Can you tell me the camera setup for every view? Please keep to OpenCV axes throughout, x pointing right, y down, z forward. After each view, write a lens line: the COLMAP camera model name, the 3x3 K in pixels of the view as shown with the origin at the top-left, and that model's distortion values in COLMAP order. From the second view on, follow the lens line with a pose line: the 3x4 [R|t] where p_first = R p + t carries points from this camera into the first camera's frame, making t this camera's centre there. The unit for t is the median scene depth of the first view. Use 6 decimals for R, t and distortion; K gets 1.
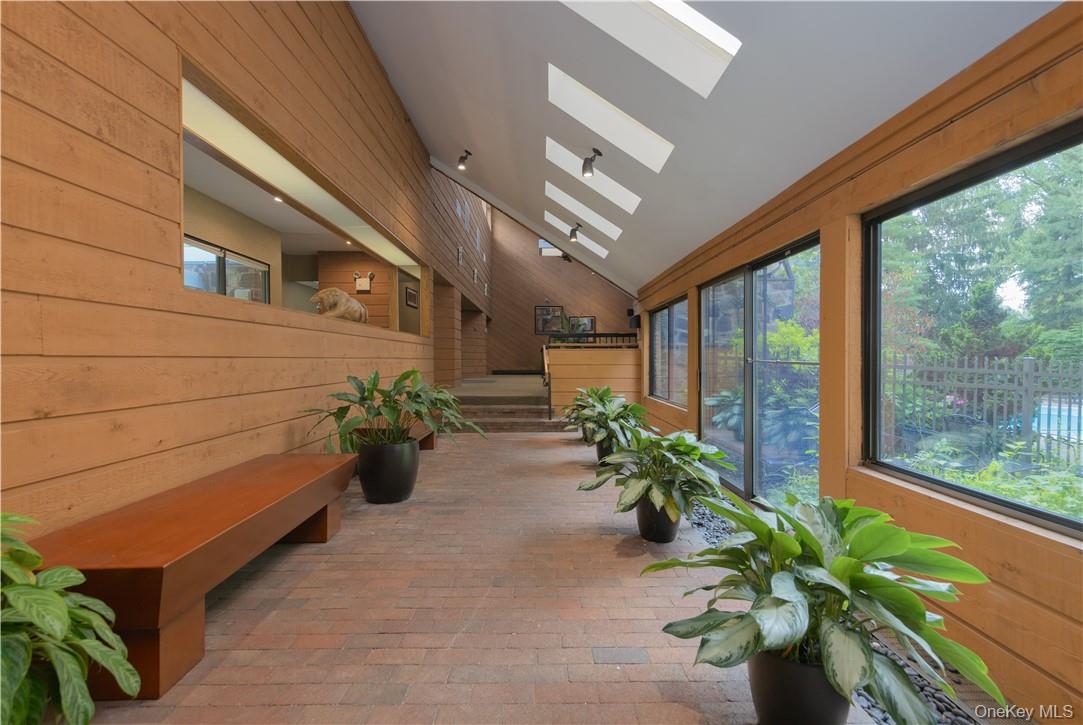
lens RADIAL K [[503.6, 0, 539.8], [0, 503.6, 364.2], [0, 0, 1]] dist [0.003297, 0.000295]
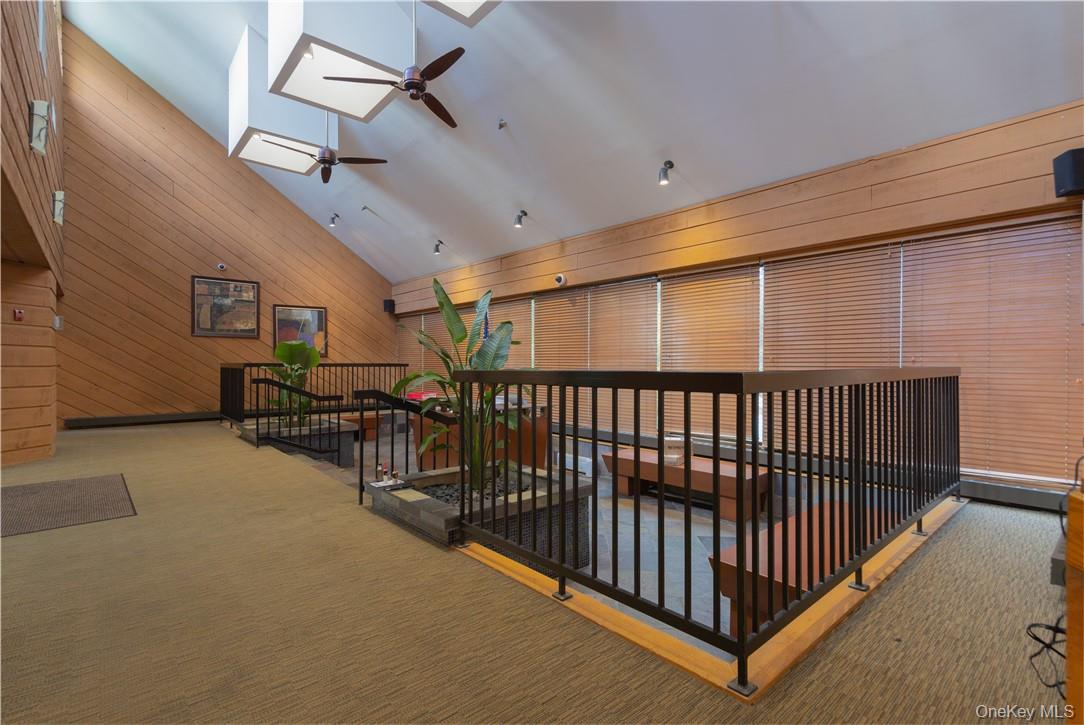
lens RADIAL K [[504.1, 0, 544.7], [0, 504.1, 364.2], [0, 0, 1]] dist [0.003297, 0.000295]
pose [[0.749505, 0.006137, 0.661970, -0.073977], [-0.001624, 0.999971, -0.007432, -0.030169], [-0.661996, 0.004495, 0.749494, 0.433193]]
